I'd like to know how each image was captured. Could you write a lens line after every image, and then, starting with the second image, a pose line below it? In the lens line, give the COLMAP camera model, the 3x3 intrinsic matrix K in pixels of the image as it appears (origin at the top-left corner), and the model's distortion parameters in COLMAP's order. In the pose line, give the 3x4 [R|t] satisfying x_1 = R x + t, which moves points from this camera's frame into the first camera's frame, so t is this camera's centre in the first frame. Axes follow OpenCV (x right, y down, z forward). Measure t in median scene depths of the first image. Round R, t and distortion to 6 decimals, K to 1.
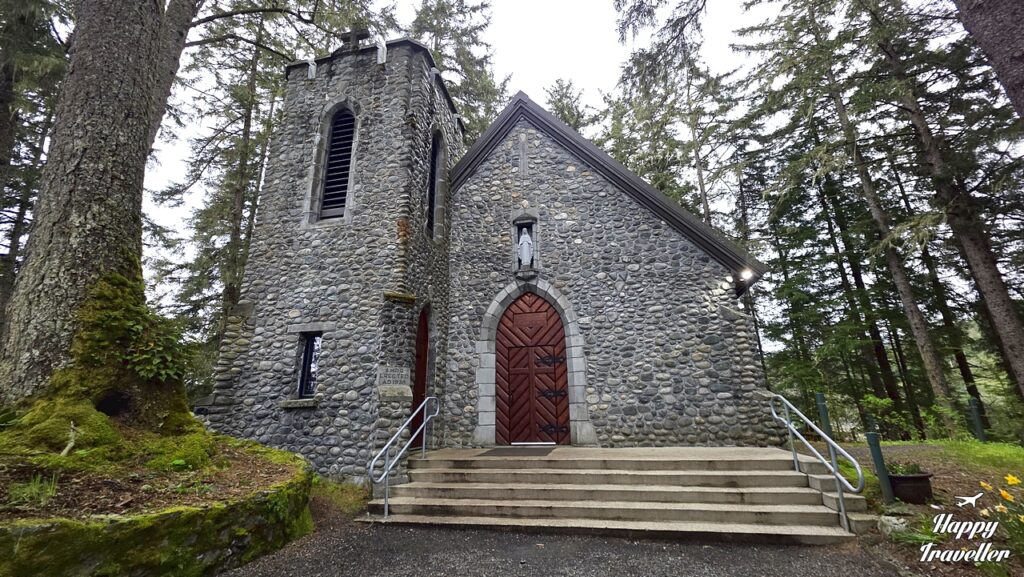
lens RADIAL K [[403.1, 0, 521.1], [0, 403.1, 293.4], [0, 0, 1]] dist [0.013901, -0.000993]
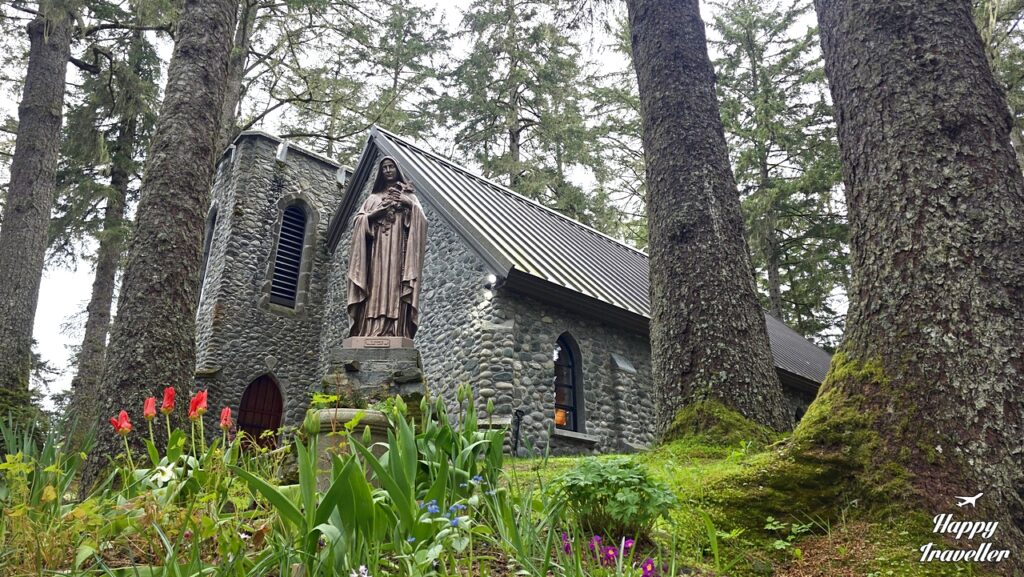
lens RADIAL K [[677.1, 0, 533.6], [0, 677.1, 280.4], [0, 0, 1]] dist [0.056682, -0.020114]
pose [[0.818675, -0.225897, -0.527960, 1.182520], [0.163772, 0.973042, -0.162383, 0.169985], [0.550409, 0.046474, 0.833601, -0.077756]]
